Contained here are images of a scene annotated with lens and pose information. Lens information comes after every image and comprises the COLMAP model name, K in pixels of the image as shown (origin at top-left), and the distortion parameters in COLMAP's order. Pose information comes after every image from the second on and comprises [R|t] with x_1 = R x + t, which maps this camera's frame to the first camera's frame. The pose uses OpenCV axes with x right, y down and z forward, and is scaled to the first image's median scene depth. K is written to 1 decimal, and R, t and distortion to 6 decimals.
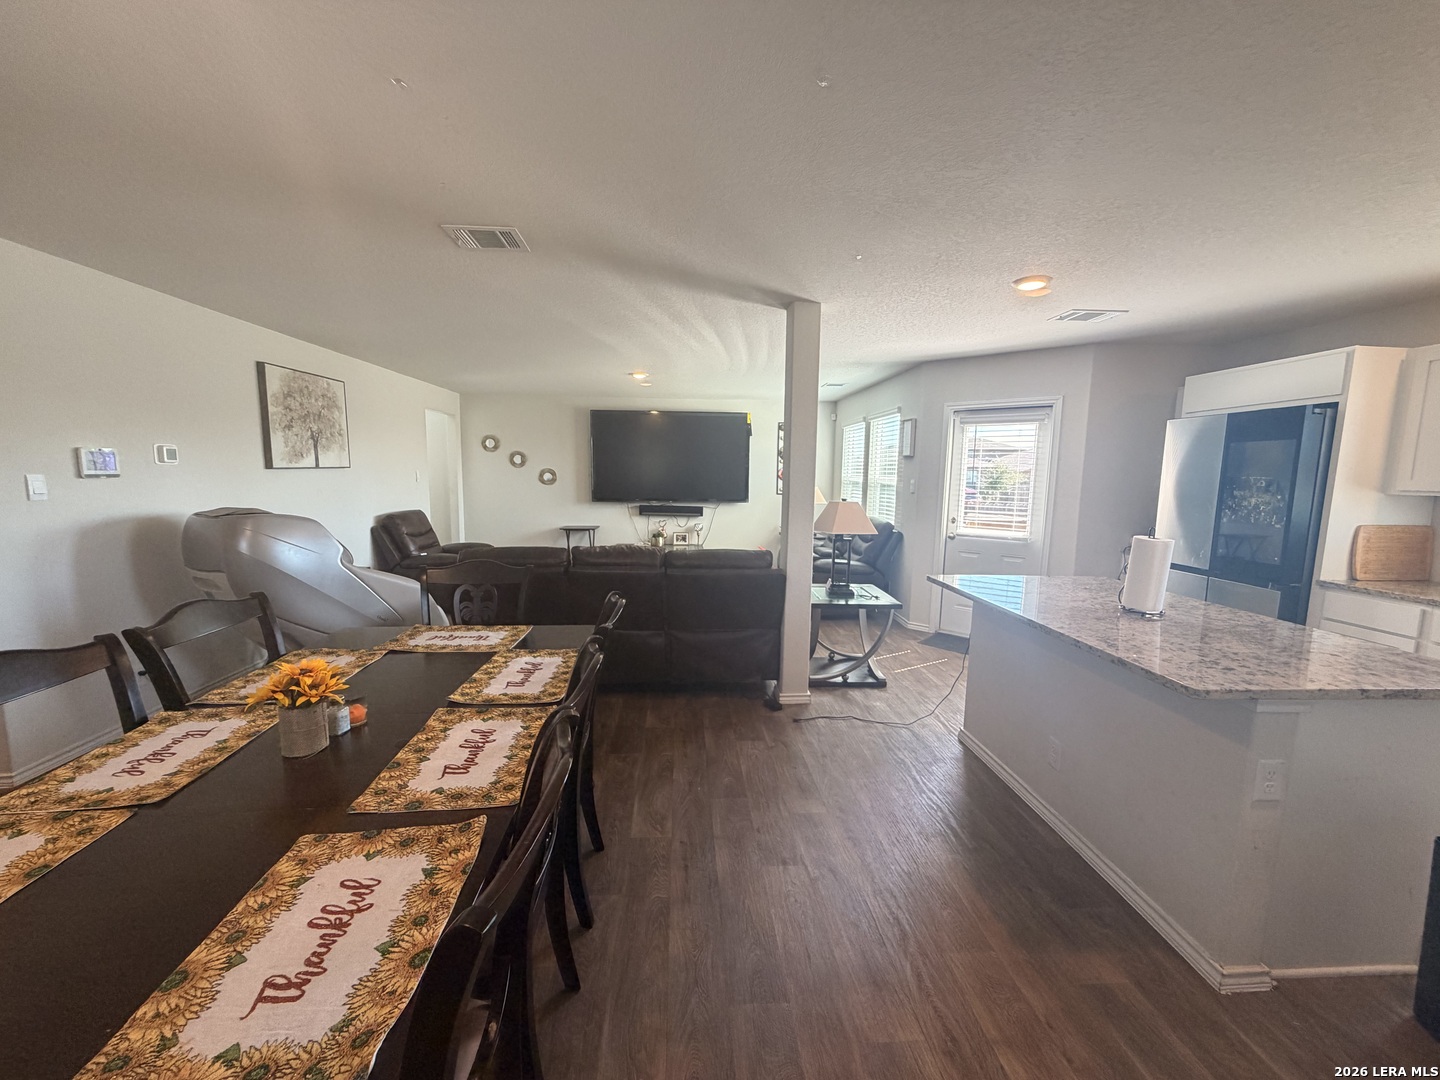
lens RADIAL K [[576.8, 0, 713.2], [0, 576.8, 542.1], [0, 0, 1]] dist [0.000944, 0.000706]
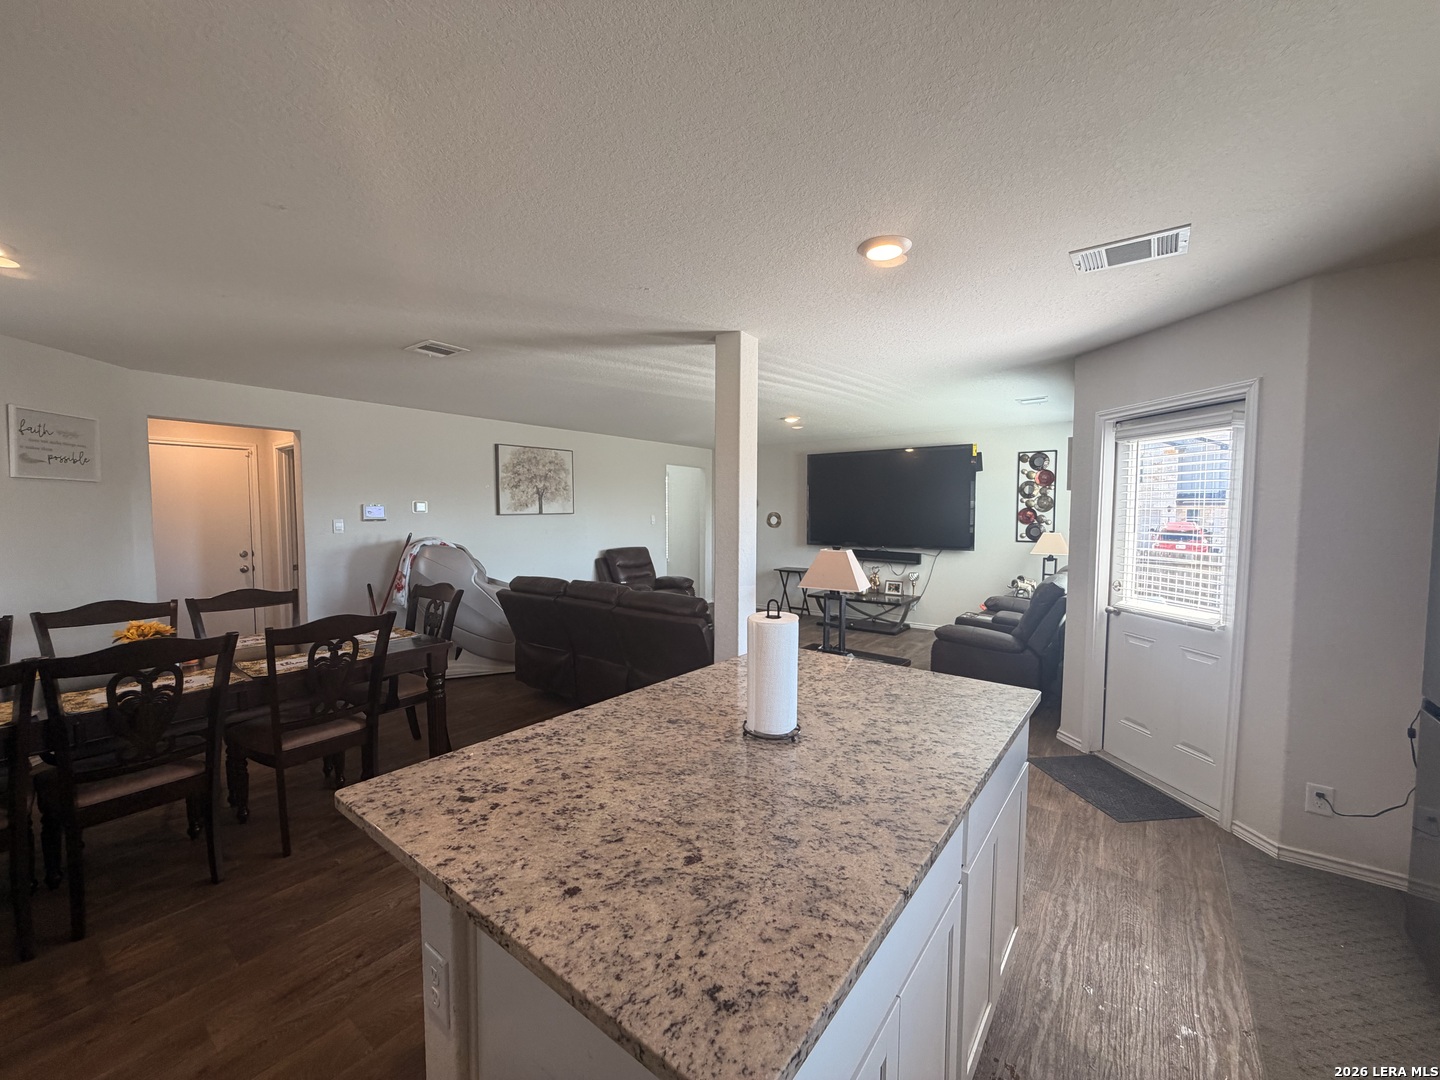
lens RADIAL K [[576.8, 0, 717.0], [0, 576.8, 540.7], [0, 0, 1]] dist [0.000944, 0.000706]
pose [[0.759105, 0.022841, -0.650567, 0.513941], [-0.072084, 0.996188, -0.049134, -0.025025], [0.646964, 0.084194, 0.757858, 0.211984]]
